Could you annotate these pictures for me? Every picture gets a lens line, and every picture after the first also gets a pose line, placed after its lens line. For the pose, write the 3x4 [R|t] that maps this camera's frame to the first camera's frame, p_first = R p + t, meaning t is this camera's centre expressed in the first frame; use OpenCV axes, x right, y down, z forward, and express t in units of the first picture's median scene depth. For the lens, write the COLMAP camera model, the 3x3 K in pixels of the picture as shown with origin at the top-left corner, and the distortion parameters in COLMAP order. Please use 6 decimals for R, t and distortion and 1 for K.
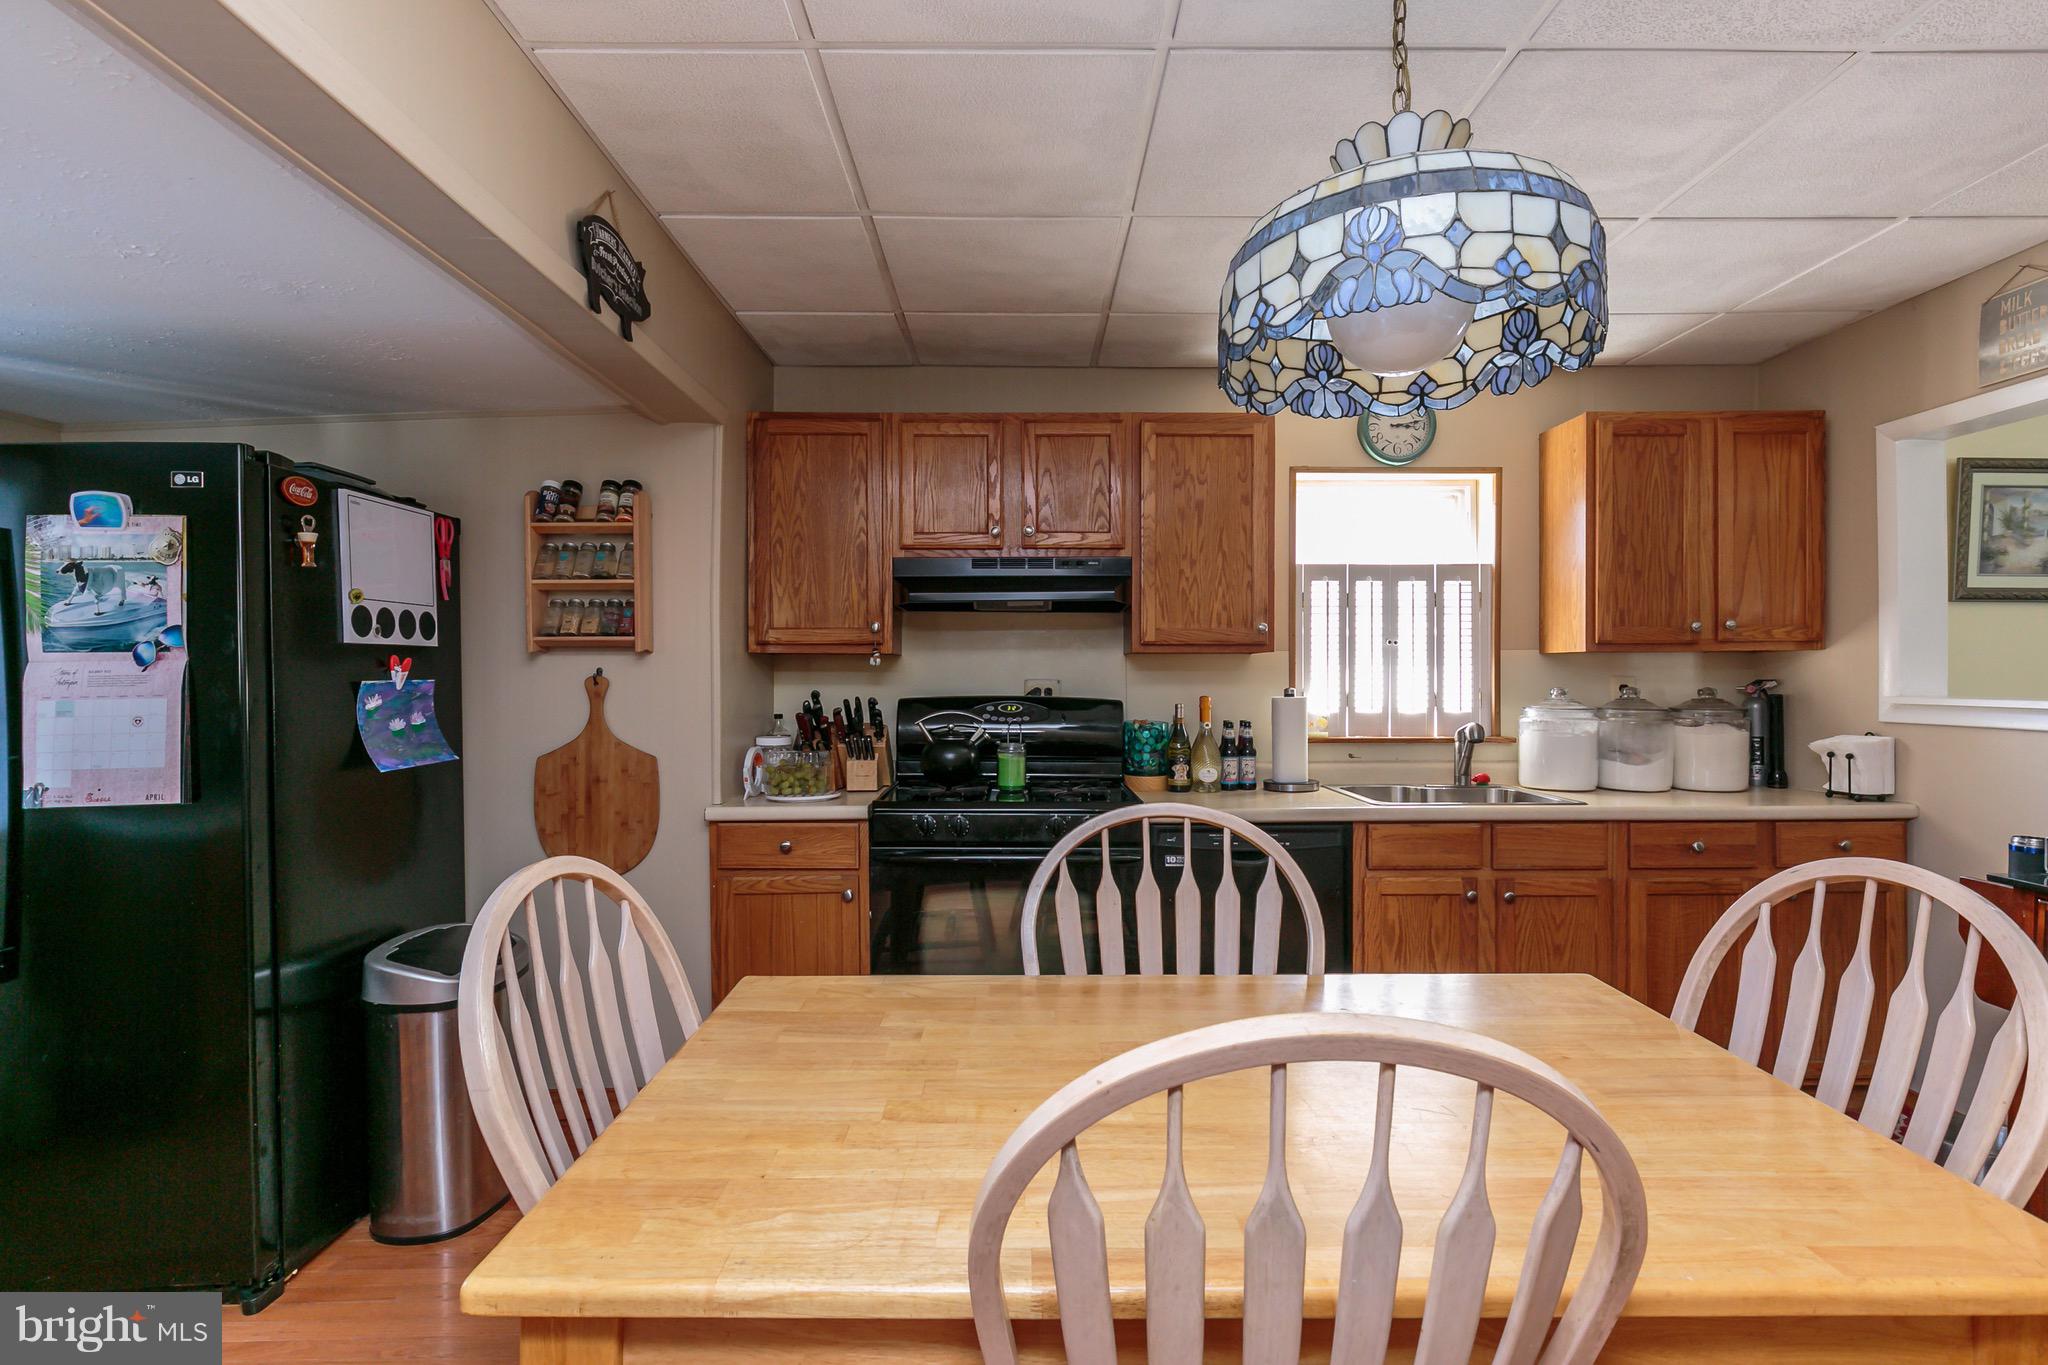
lens RADIAL K [[1005.0, 0, 1028.9], [0, 1005.0, 684.8], [0, 0, 1]] dist [-0.001053, -0.001280]
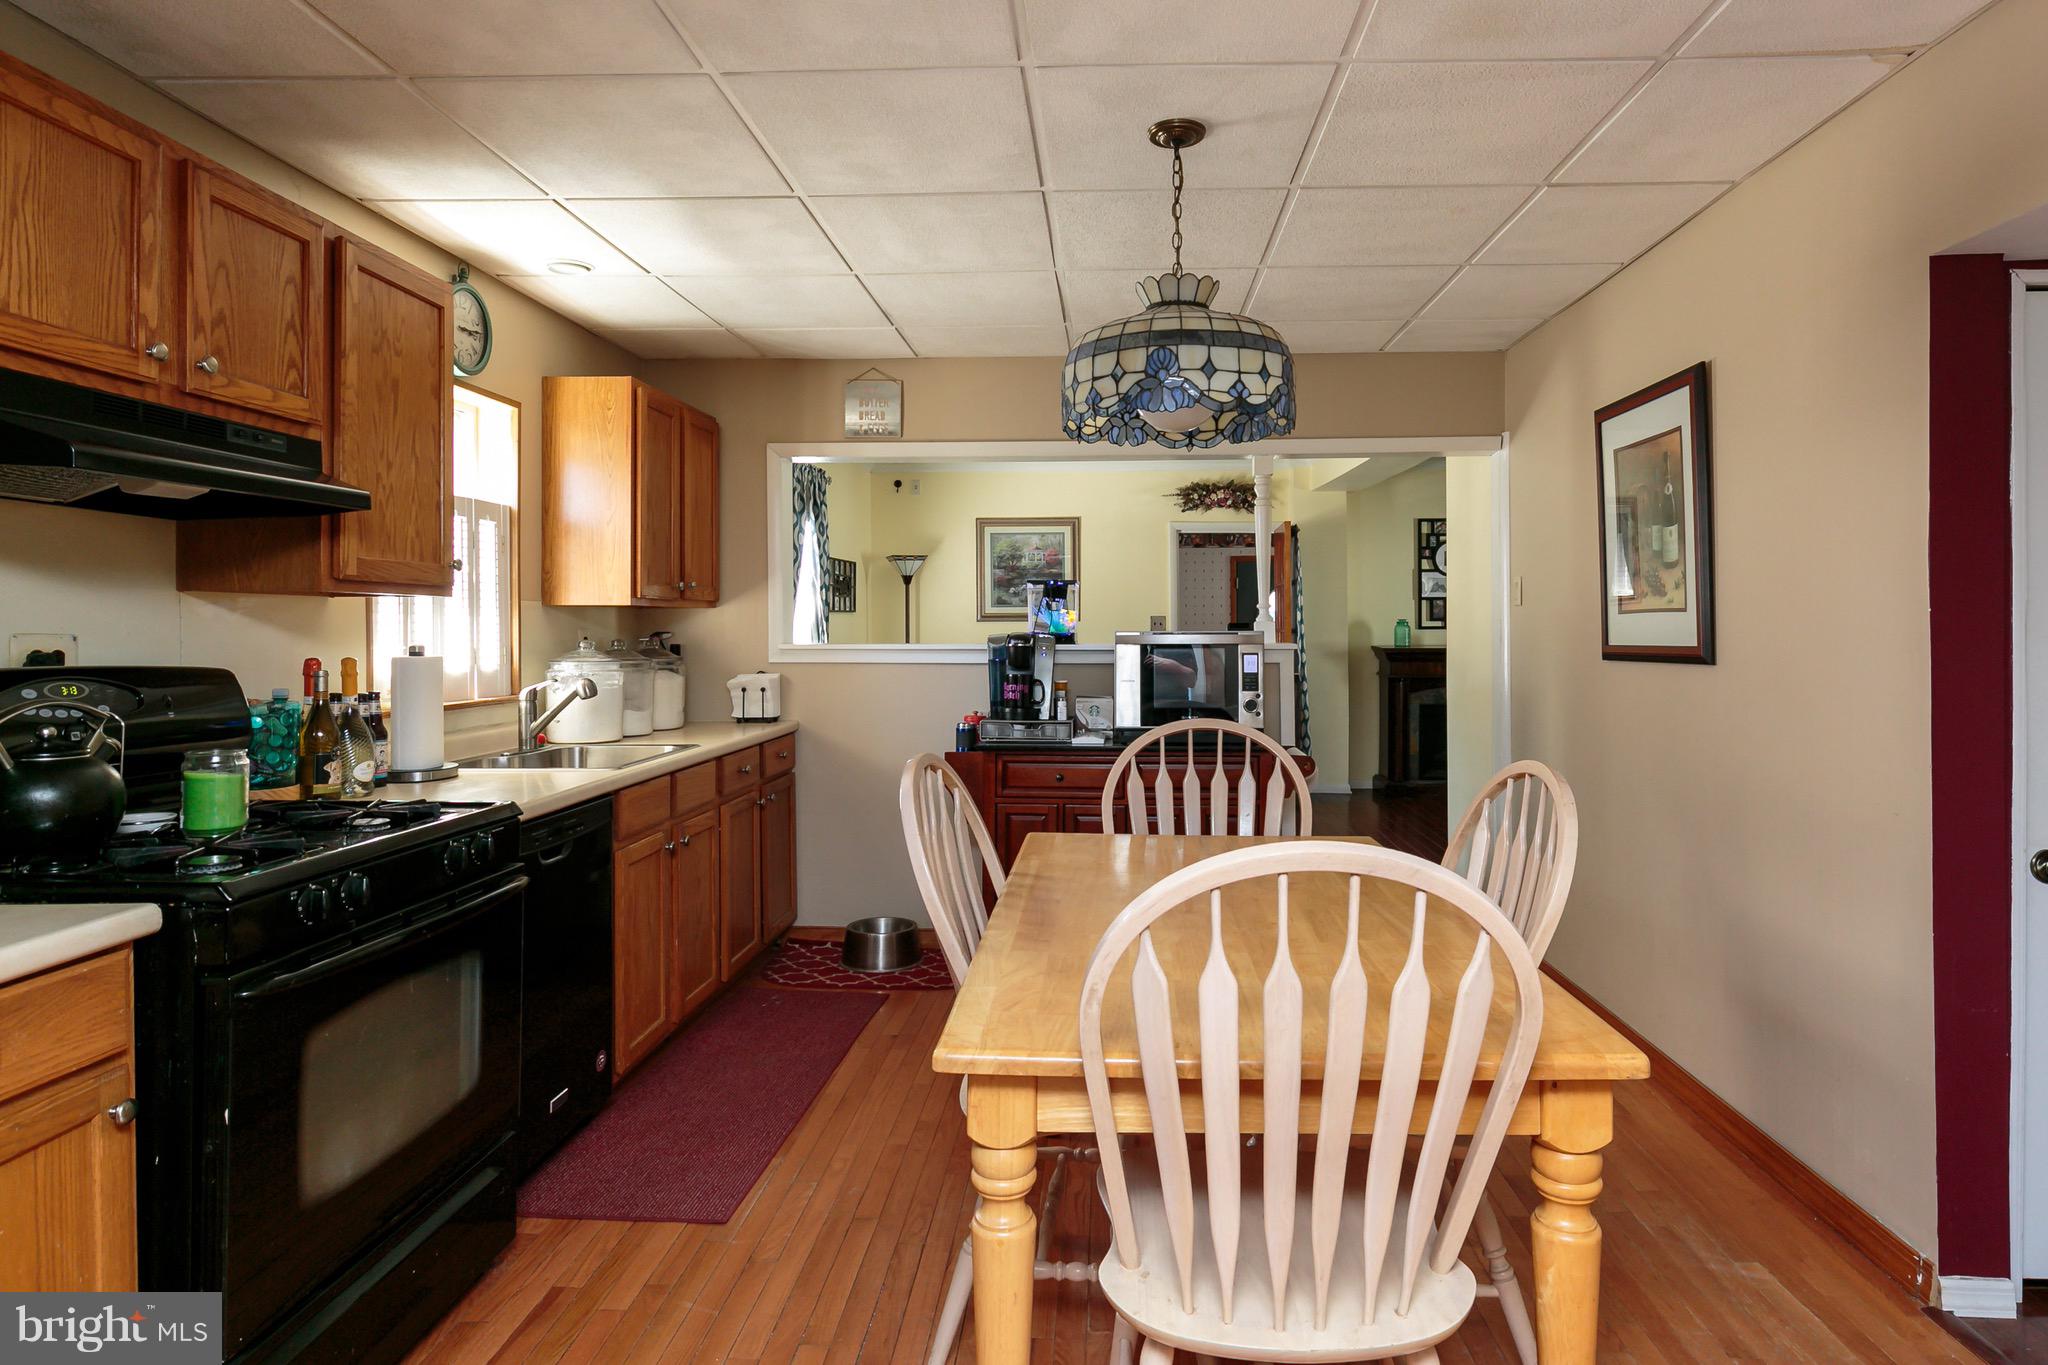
lens RADIAL K [[1114.0, 0, 1090.9], [0, 1114.0, 622.4], [0, 0, 1]] dist [-0.001989, 0.000064]
pose [[0.024632, 0.005511, 0.999681, -0.596029], [0.002942, 0.999980, -0.005585, -0.007026], [-0.999692, 0.003079, 0.024615, 0.495304]]
